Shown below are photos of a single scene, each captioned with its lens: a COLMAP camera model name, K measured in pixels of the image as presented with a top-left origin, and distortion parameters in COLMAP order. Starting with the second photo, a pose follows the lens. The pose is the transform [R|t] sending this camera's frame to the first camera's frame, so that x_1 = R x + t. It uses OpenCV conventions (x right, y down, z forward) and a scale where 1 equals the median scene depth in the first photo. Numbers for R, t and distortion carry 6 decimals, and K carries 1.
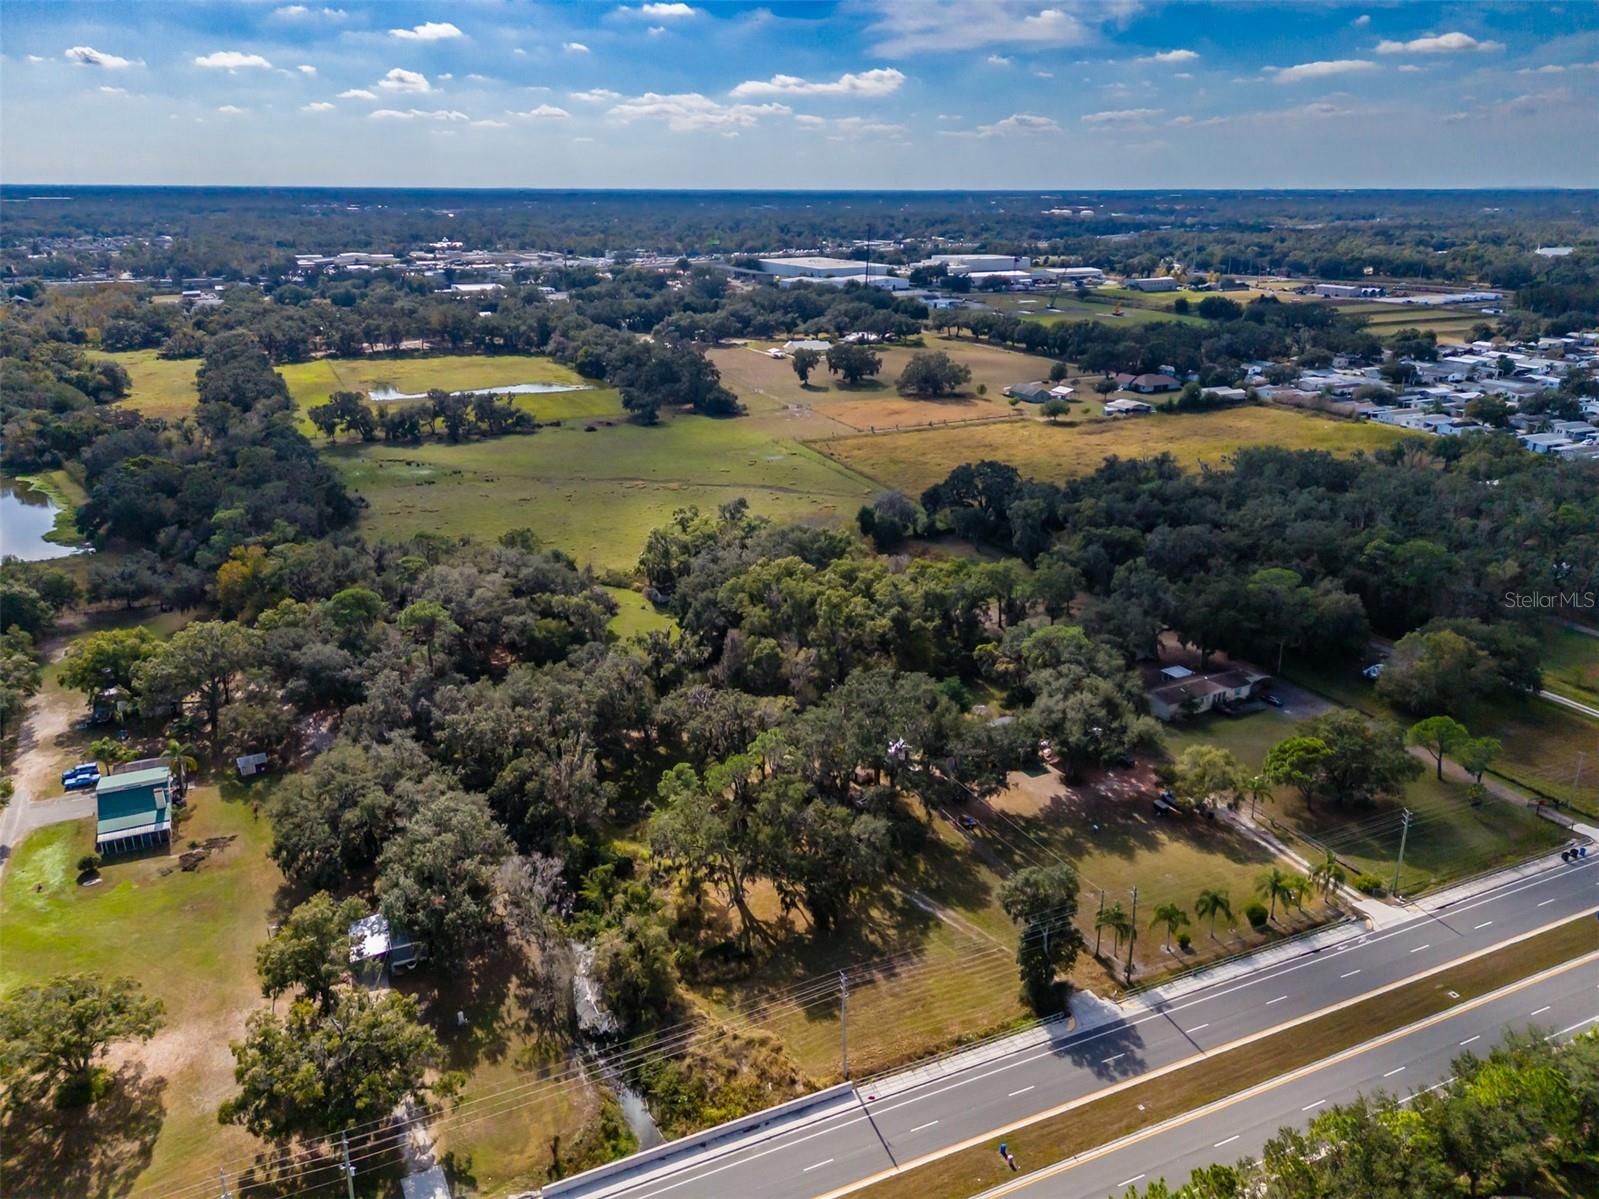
lens RADIAL K [[1165.9, 0, 800.7], [0, 1165.9, 606.7], [0, 0, 1]] dist [0.079984, -0.079613]
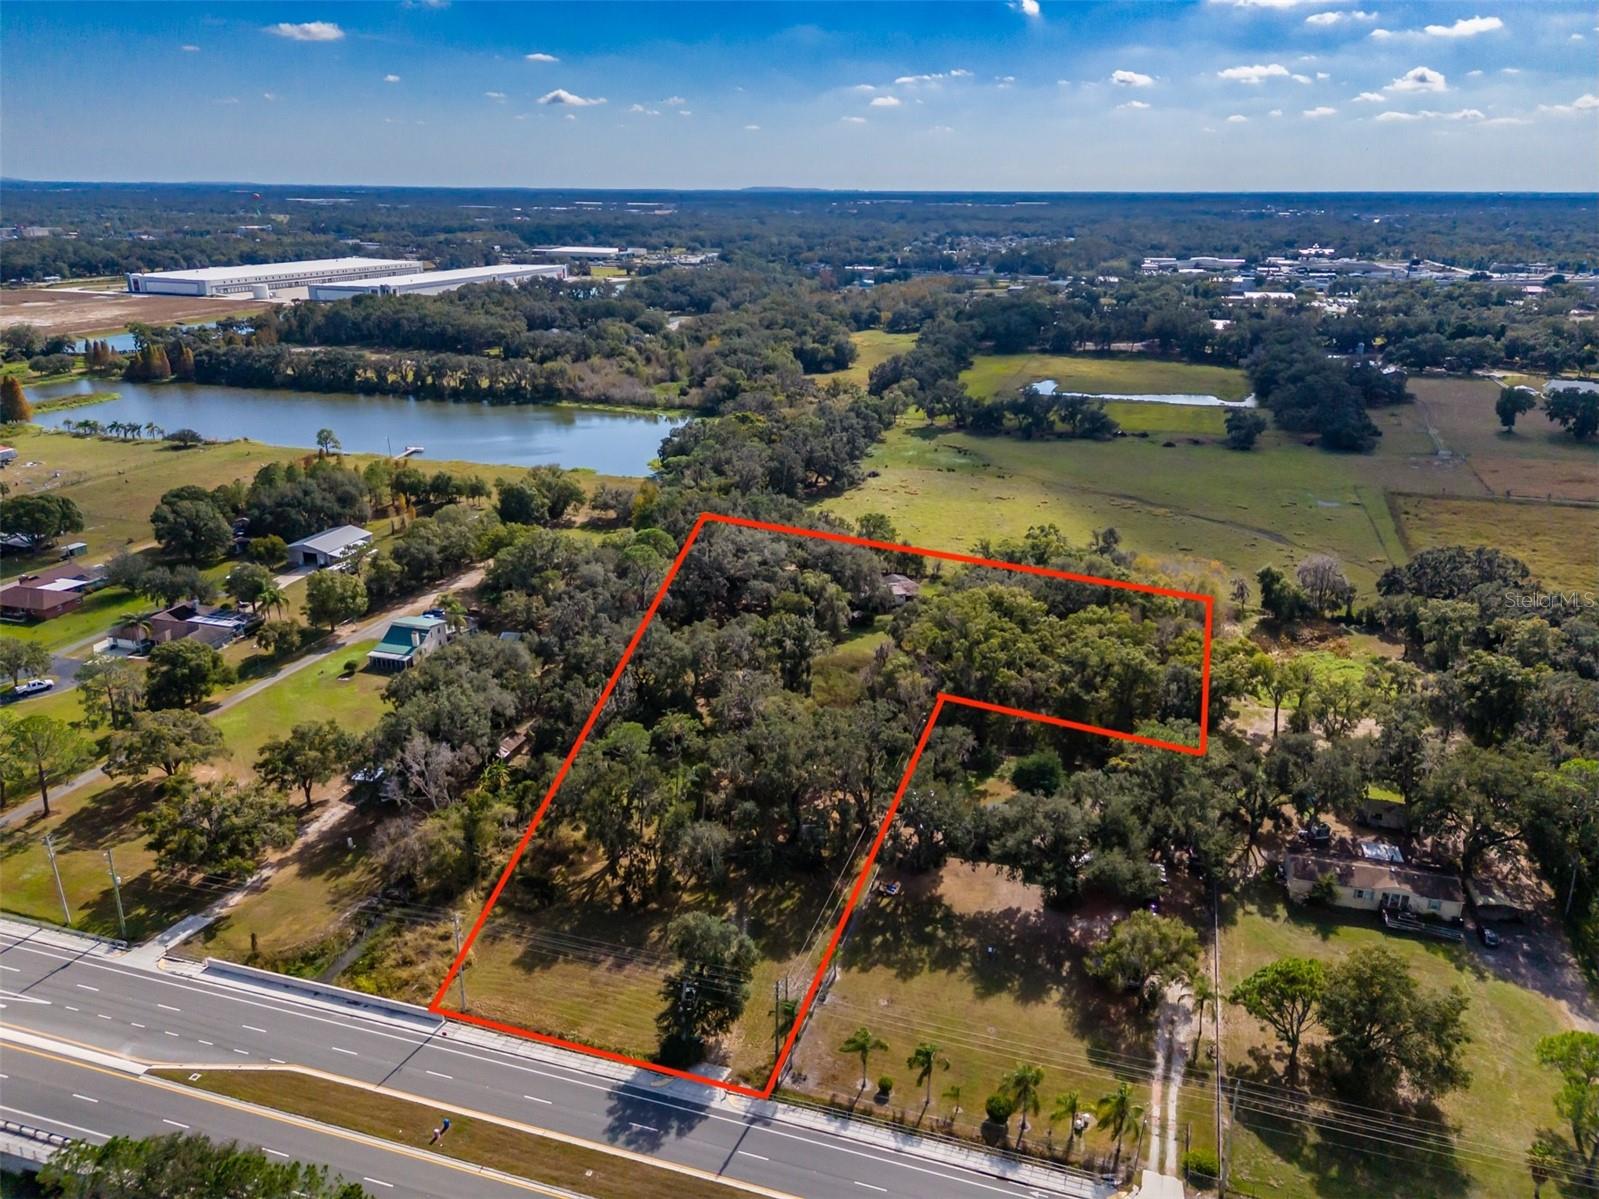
lens RADIAL K [[1165.9, 0, 800.7], [0, 1165.9, 606.7], [0, 0, 1]] dist [0.079984, -0.079613]
pose [[0.734560, 0.231608, -0.637792, 0.492303], [-0.234185, 0.968722, 0.082066, -0.068529], [0.636851, 0.089078, 0.765824, 0.191768]]
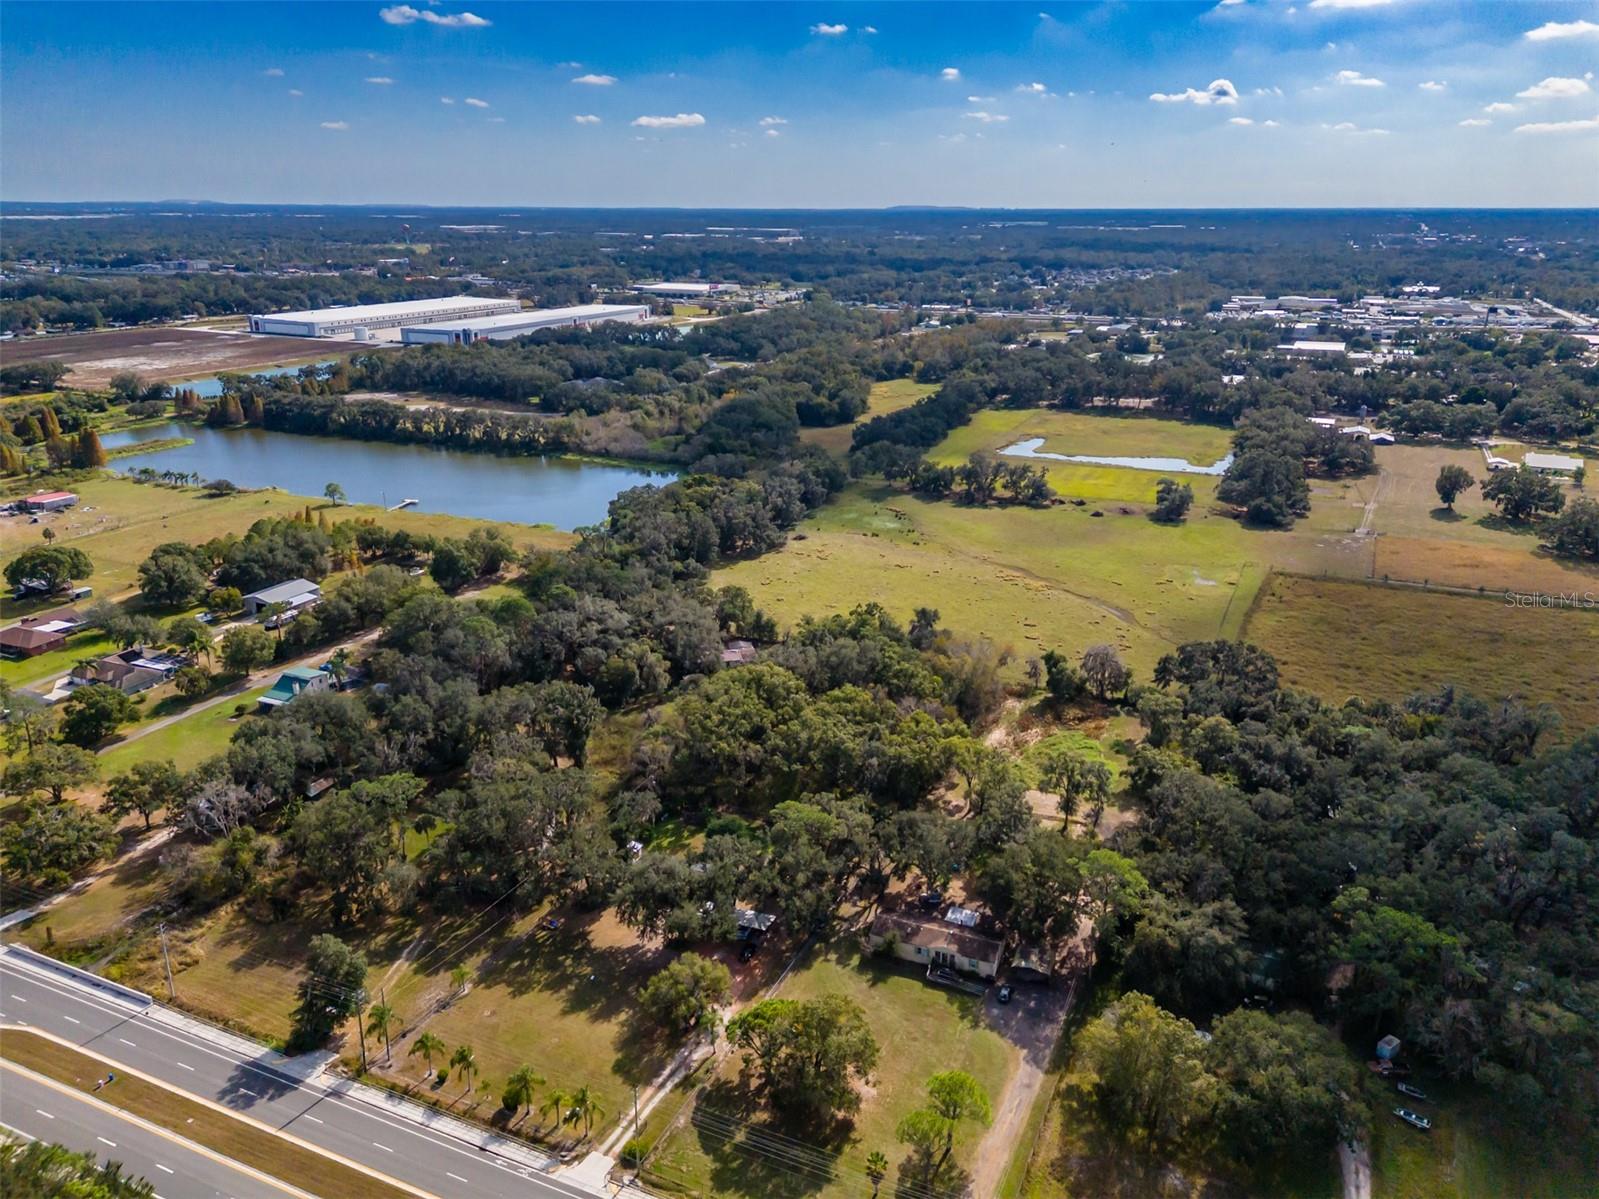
lens RADIAL K [[1165.9, 0, 800.7], [0, 1165.9, 606.7], [0, 0, 1]] dist [0.079984, -0.079613]
pose [[0.648007, 0.247904, -0.720160, 0.820266], [-0.258979, 0.960924, 0.097752, -0.222260], [0.716252, 0.123162, 0.686887, 0.284772]]
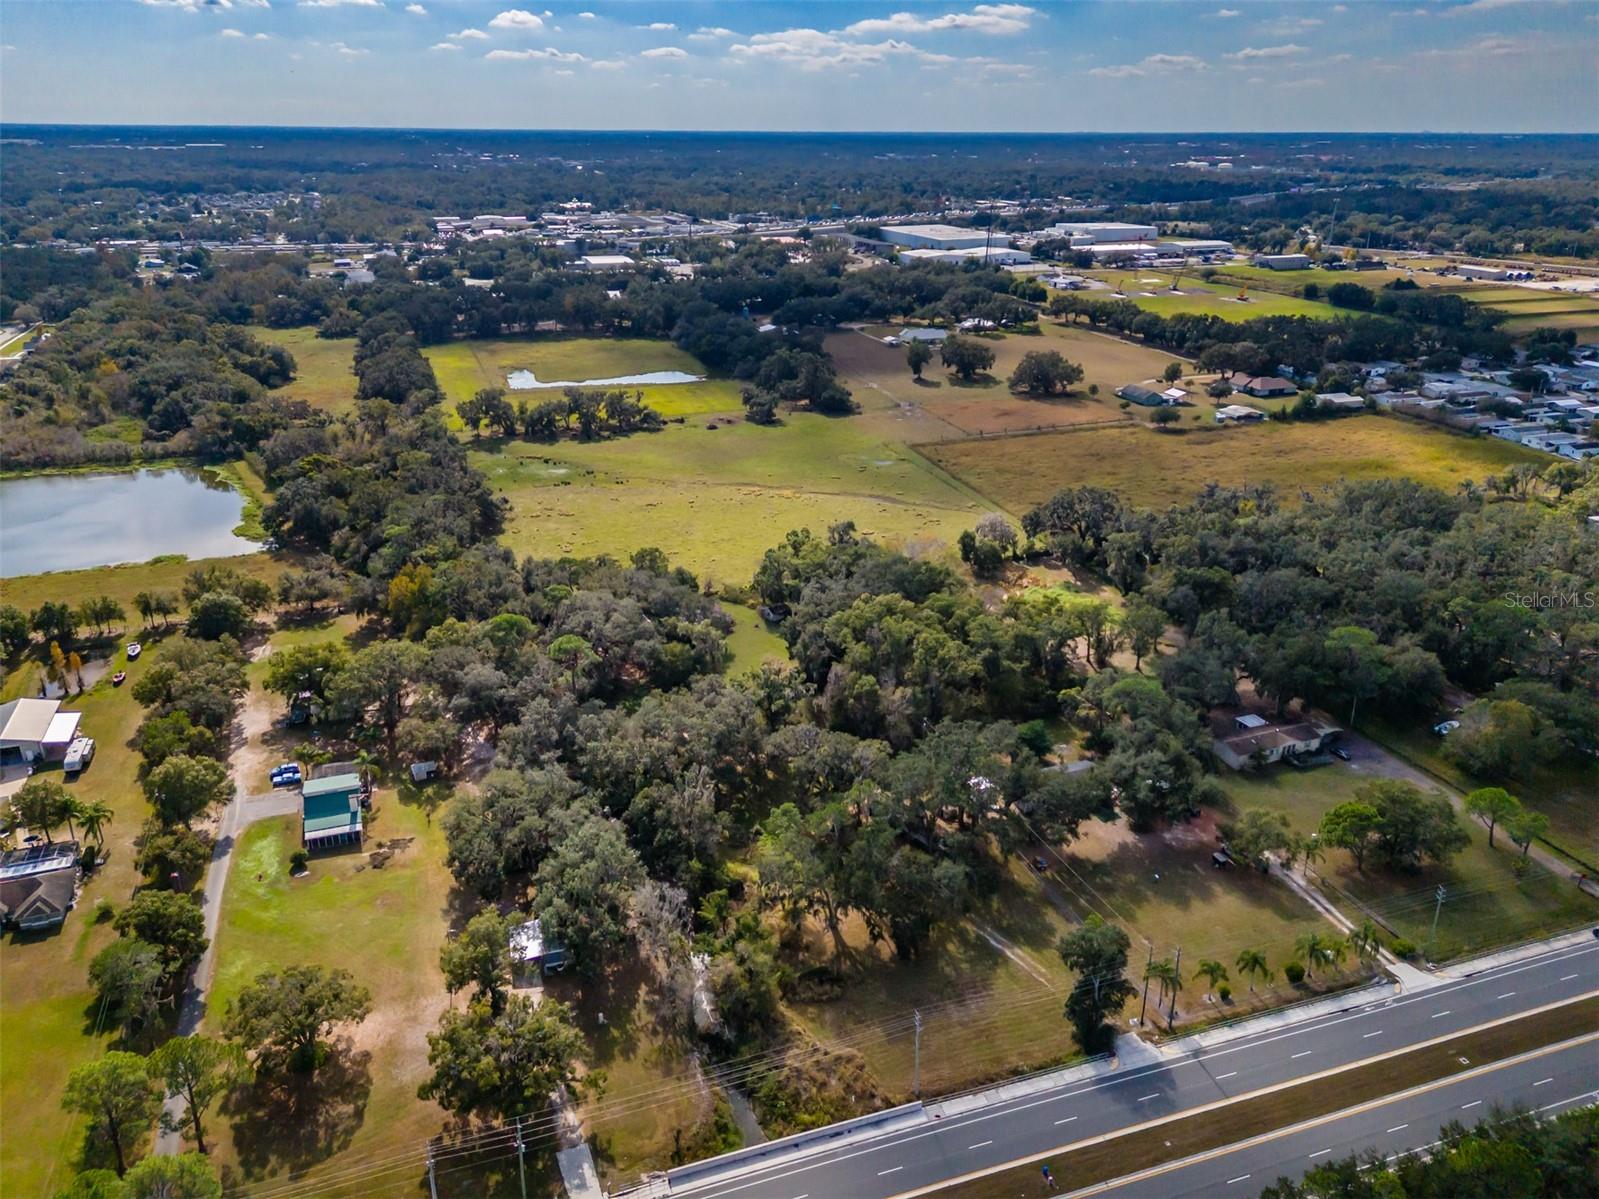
lens RADIAL K [[1165.9, 0, 800.7], [0, 1165.9, 606.7], [0, 0, 1]] dist [0.079984, -0.079613]
pose [[0.995068, 0.040107, -0.090729, 0.005368], [-0.036143, 0.998336, 0.044928, -0.081823], [0.092380, -0.041428, 0.994862, -0.100820]]
